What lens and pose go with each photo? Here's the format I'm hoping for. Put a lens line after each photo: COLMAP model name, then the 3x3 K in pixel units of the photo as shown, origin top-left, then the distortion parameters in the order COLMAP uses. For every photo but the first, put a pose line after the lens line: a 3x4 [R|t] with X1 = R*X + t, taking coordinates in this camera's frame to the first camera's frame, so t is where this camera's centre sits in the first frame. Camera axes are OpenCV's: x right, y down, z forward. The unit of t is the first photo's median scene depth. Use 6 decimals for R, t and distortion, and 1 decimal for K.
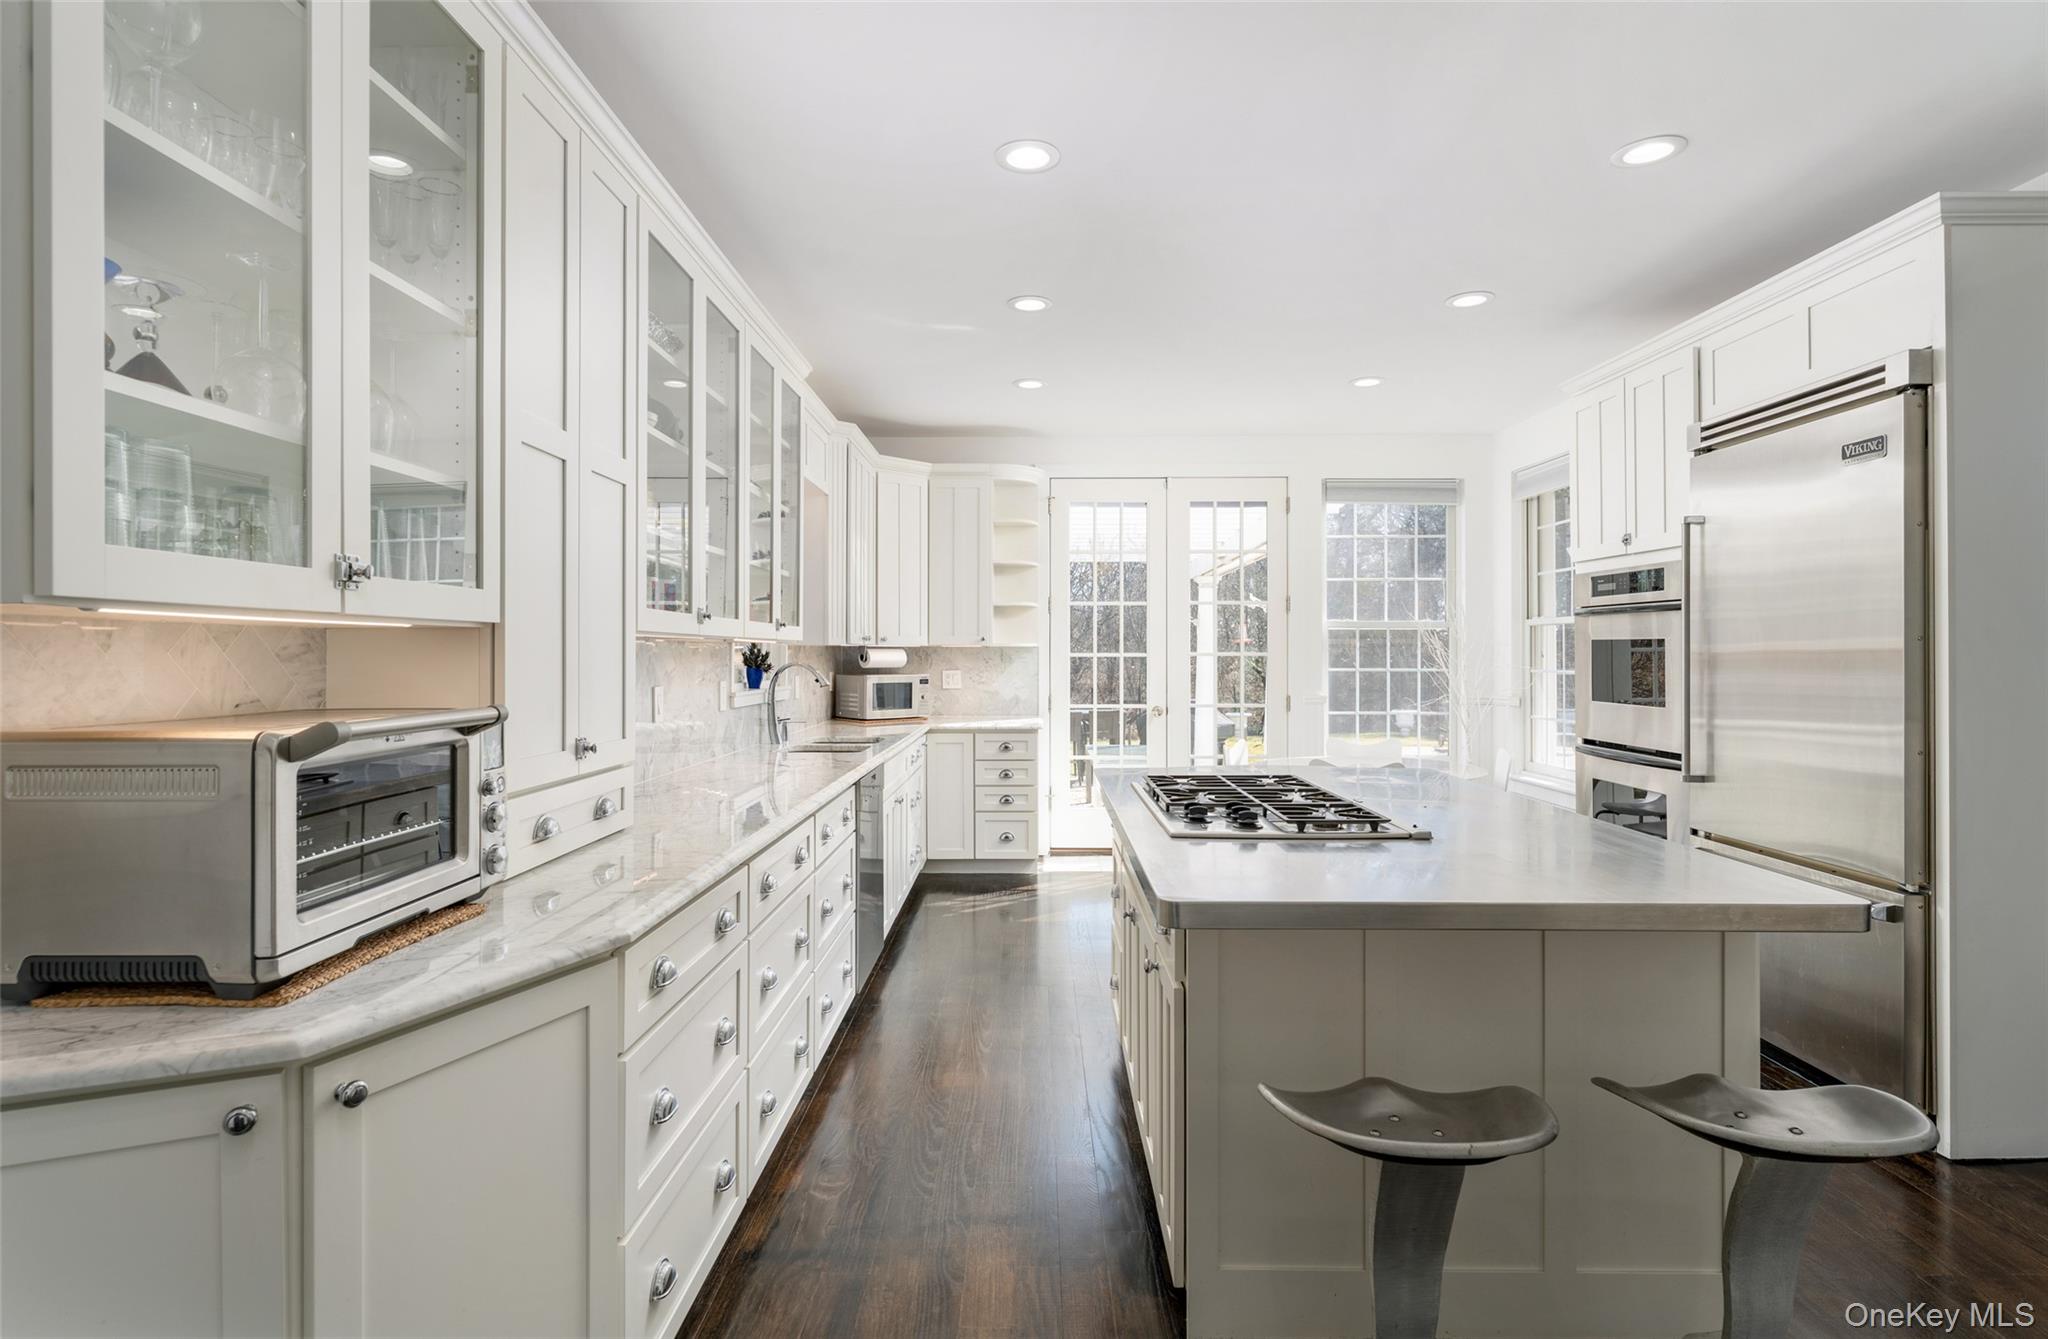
lens RADIAL K [[1023.4, 0, 1024.0], [0, 1023.4, 655.0], [0, 0, 1]] dist [-0.003912, 0.000789]
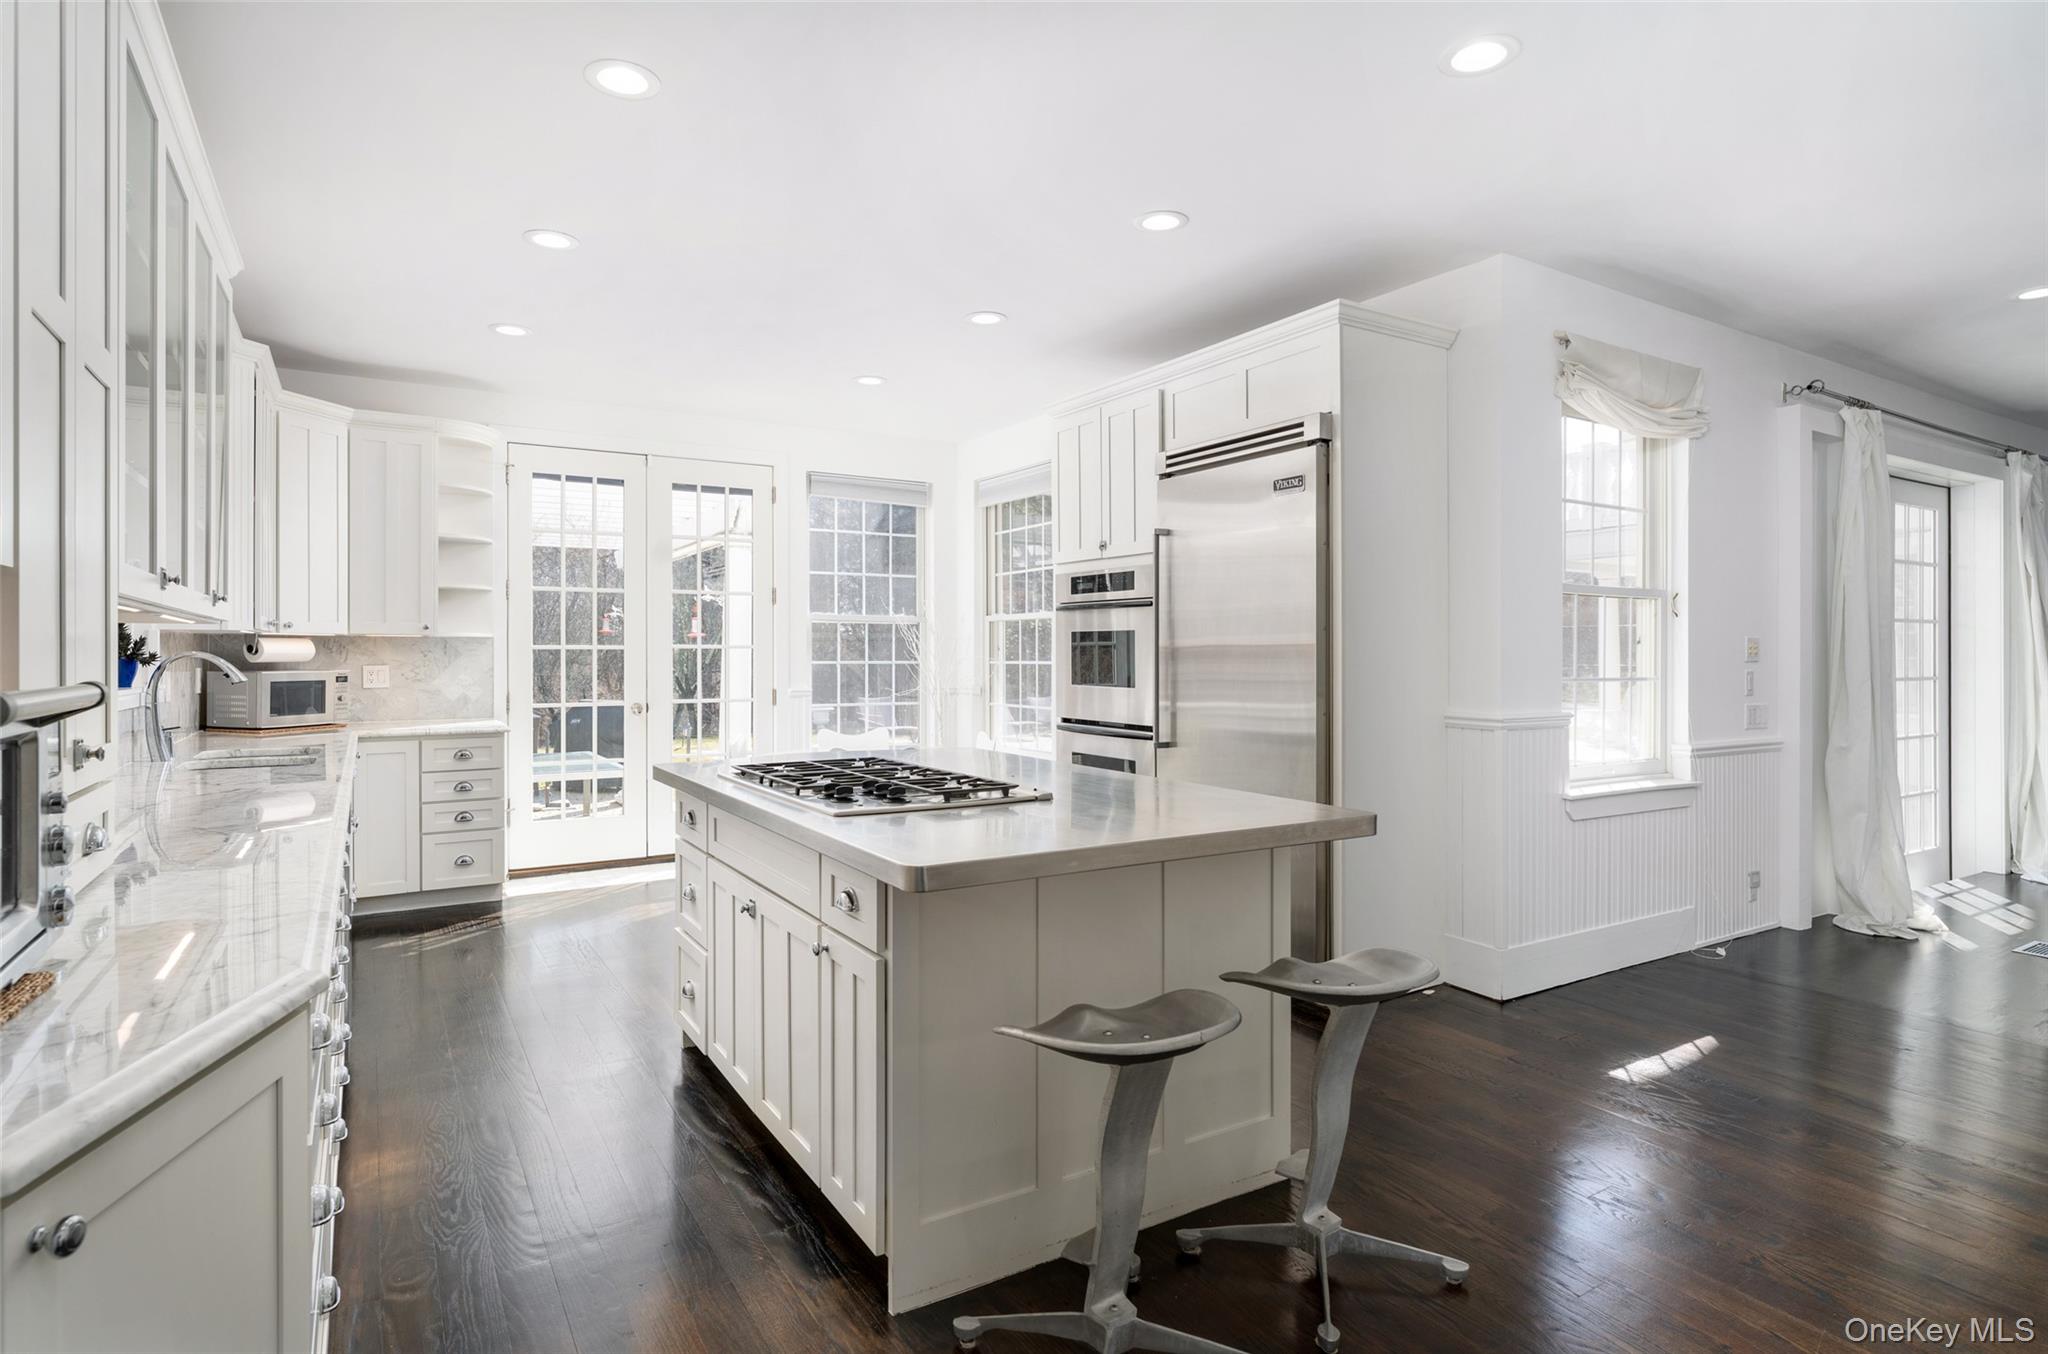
lens RADIAL K [[1059.4, 0, 1017.7], [0, 1059.4, 664.6], [0, 0, 1]] dist [-0.007061, -0.000714]
pose [[0.848362, -0.005764, 0.529385, -0.128805], [0.001294, 0.999960, 0.008813, 0.011624], [-0.529414, -0.006791, 0.848336, 0.019656]]
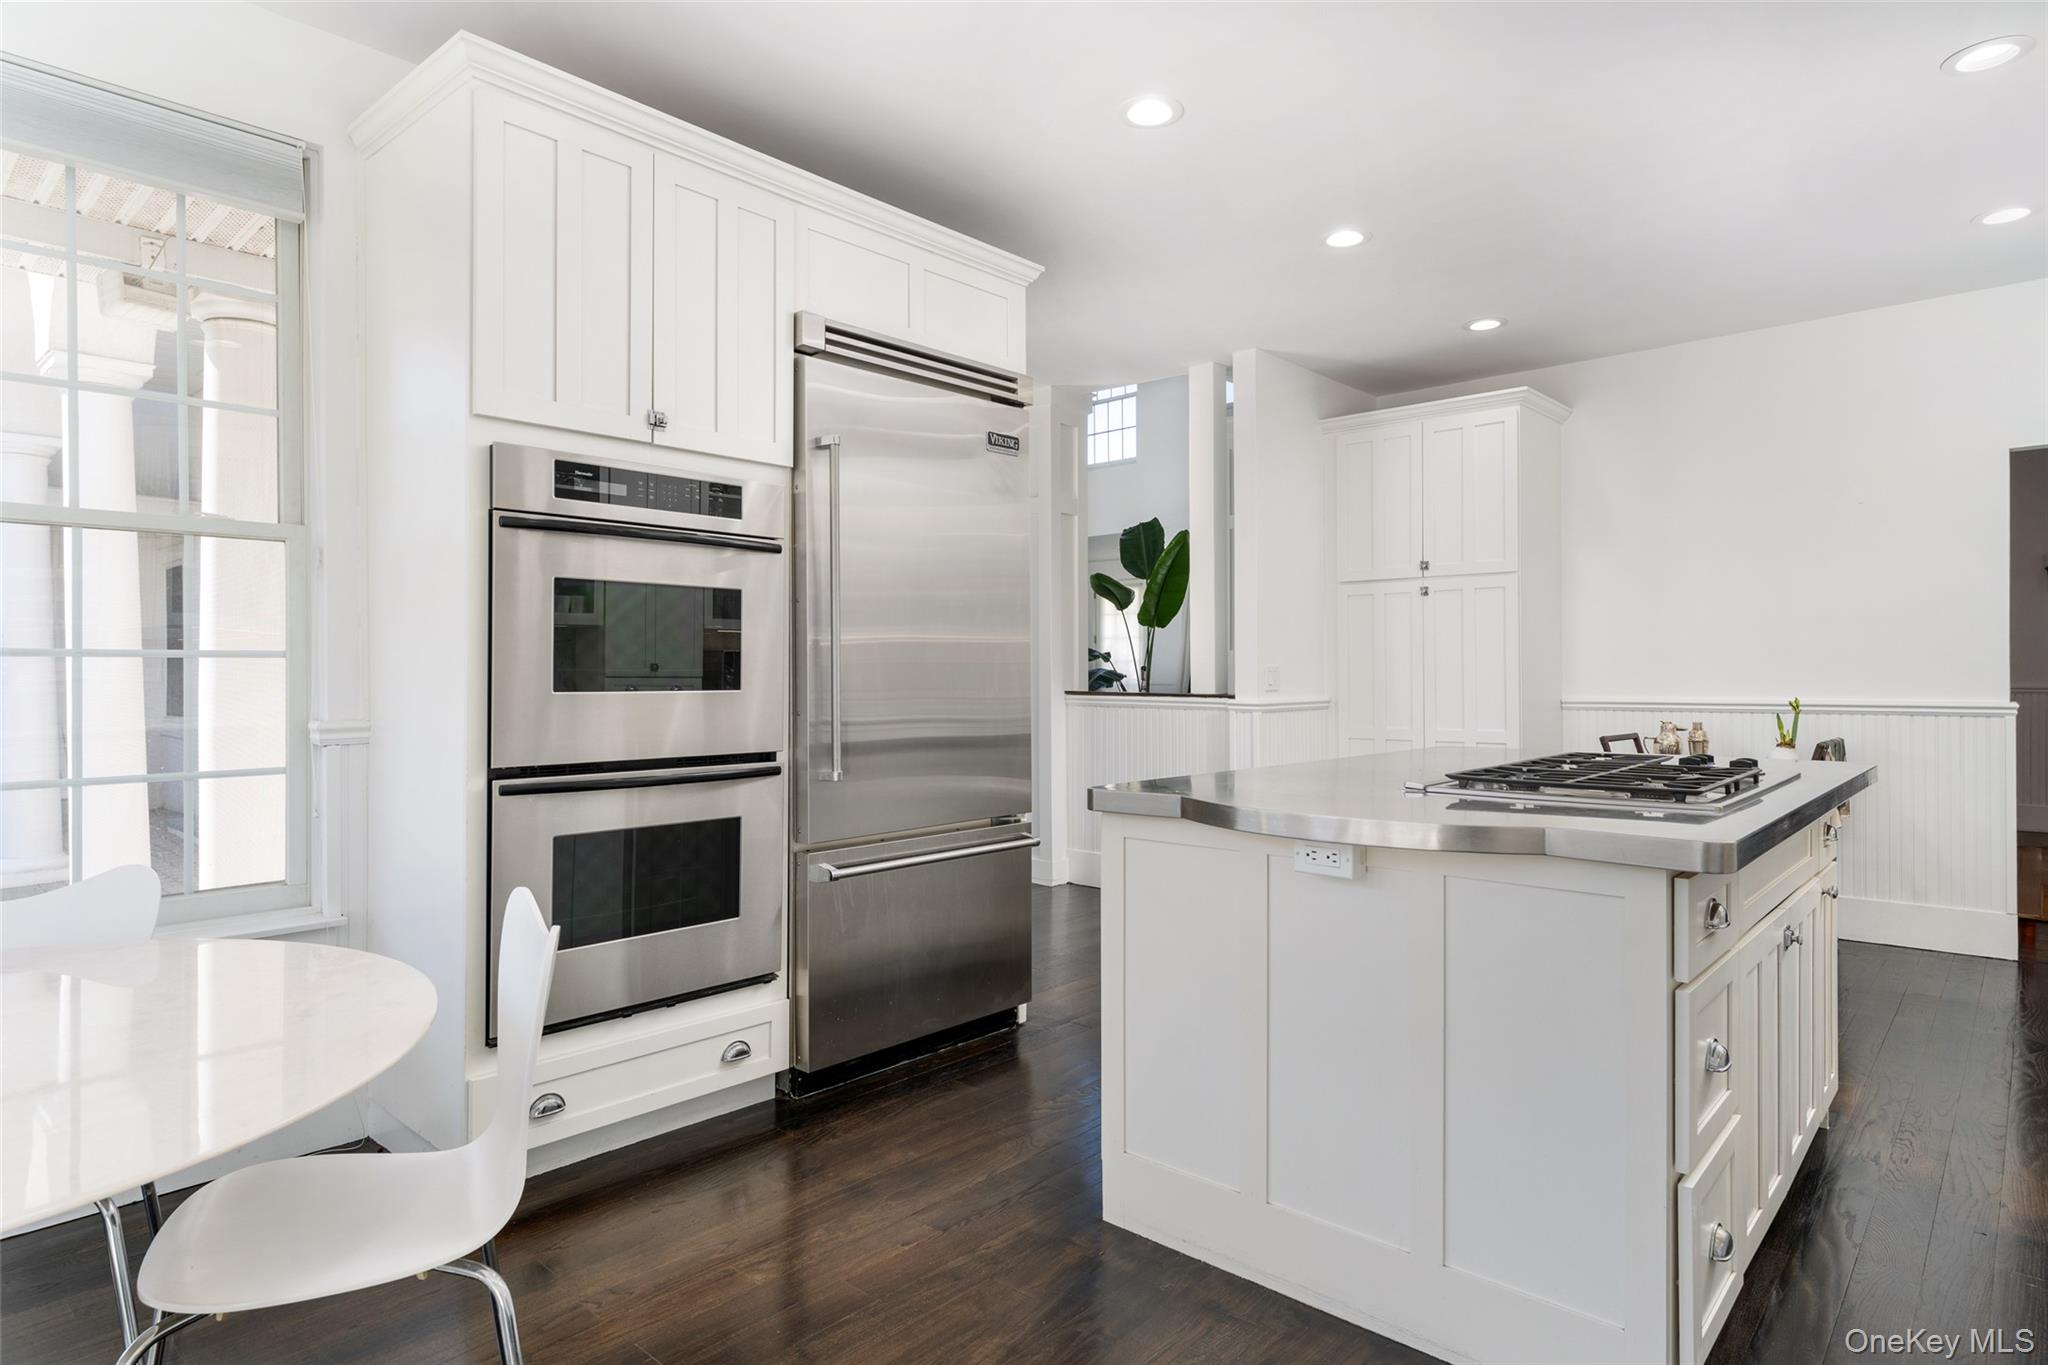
lens RADIAL K [[1132.4, 0, 1030.0], [0, 1132.4, 669.7], [0, 0, 1]] dist [-0.003158, 0.000465]
pose [[-0.750312, -0.005548, 0.661060, -0.024447], [-0.003241, 0.999984, 0.004714, 0.030259], [-0.661076, 0.001394, -0.750318, 1.282486]]
